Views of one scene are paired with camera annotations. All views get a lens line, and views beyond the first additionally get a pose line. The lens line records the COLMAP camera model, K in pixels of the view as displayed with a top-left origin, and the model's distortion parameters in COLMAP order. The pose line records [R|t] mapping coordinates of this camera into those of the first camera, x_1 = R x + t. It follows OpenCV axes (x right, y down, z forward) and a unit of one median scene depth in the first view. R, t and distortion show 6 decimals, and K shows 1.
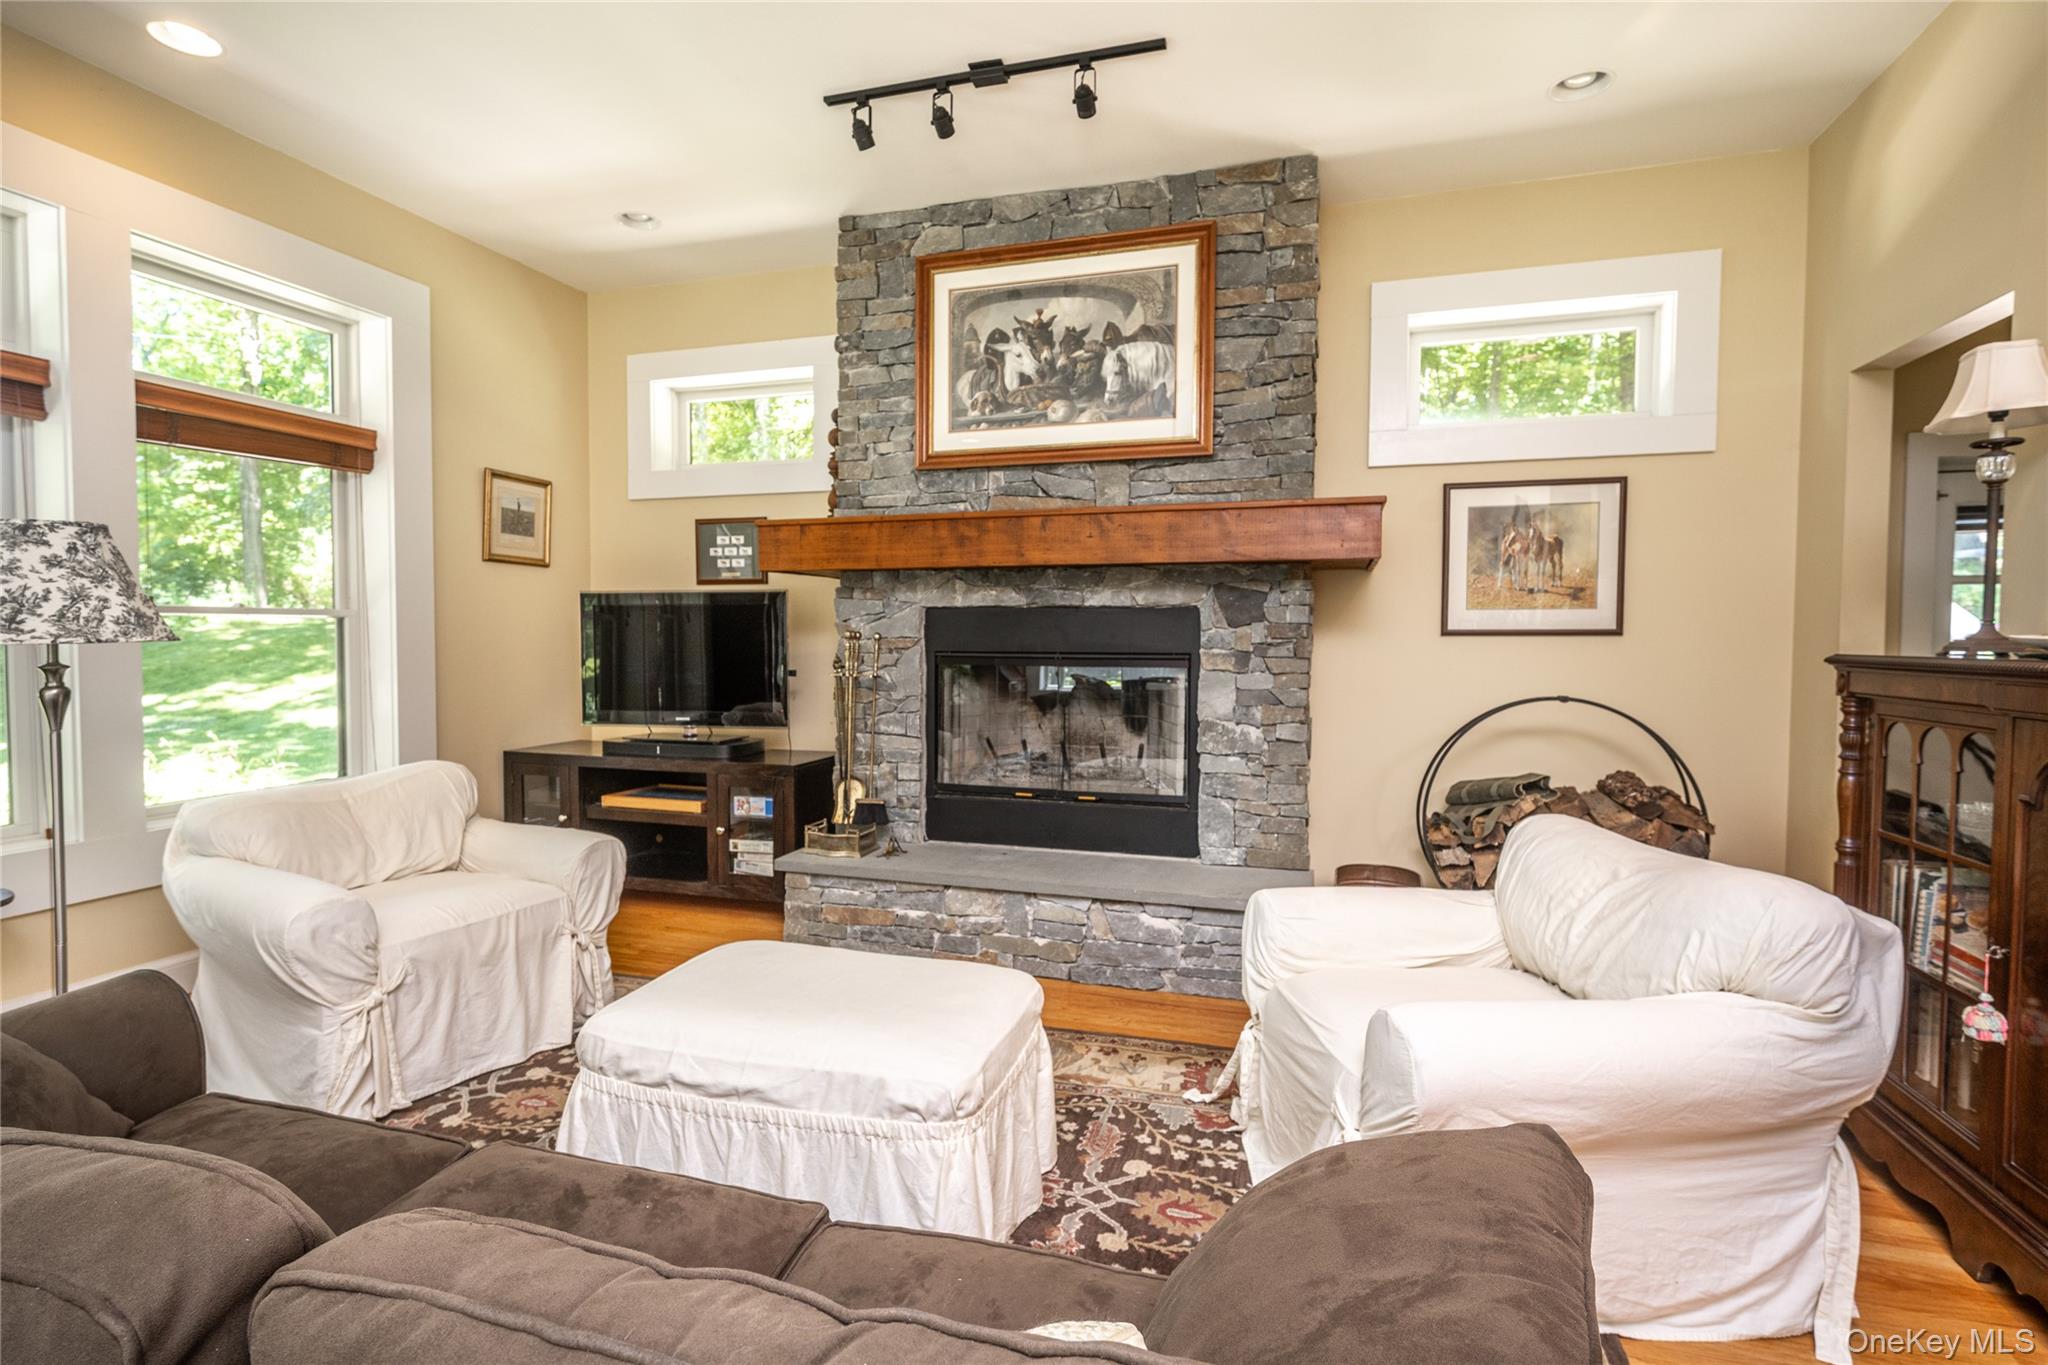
lens RADIAL K [[947.1, 0, 1021.6], [0, 947.1, 677.6], [0, 0, 1]] dist [0.000213, 0.000031]
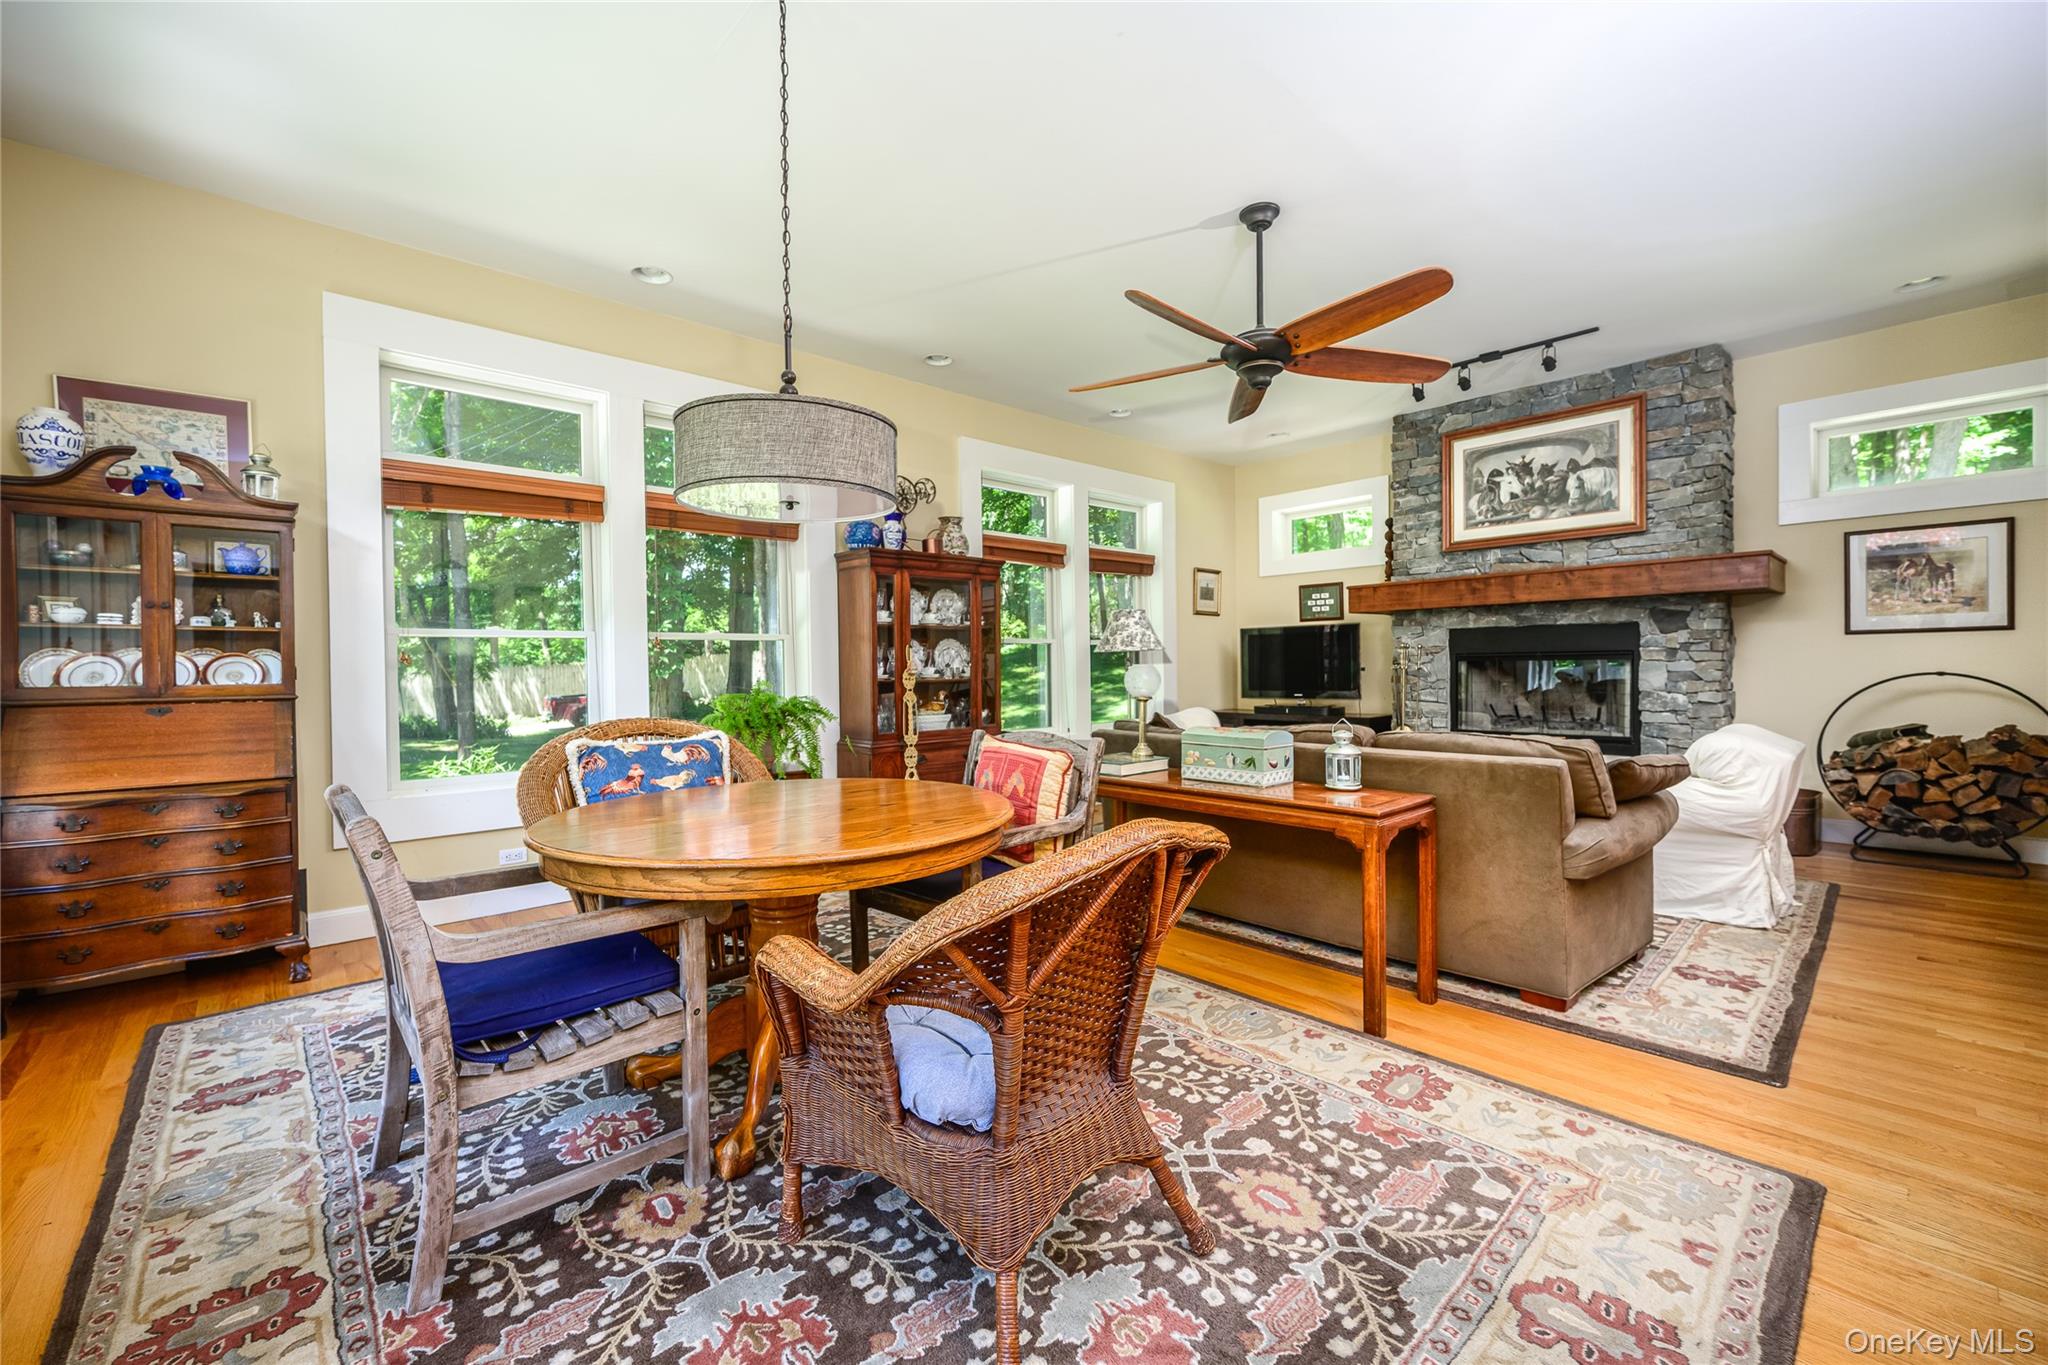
lens RADIAL K [[821.9, 0, 1015.1], [0, 821.9, 675.1], [0, 0, 1]] dist [-0.001617, -0.000178]
pose [[0.856362, -0.010012, -0.516278, -0.005651], [-0.005897, 0.999557, -0.029165, 0.064577], [0.516342, 0.028021, 0.855924, -0.768966]]
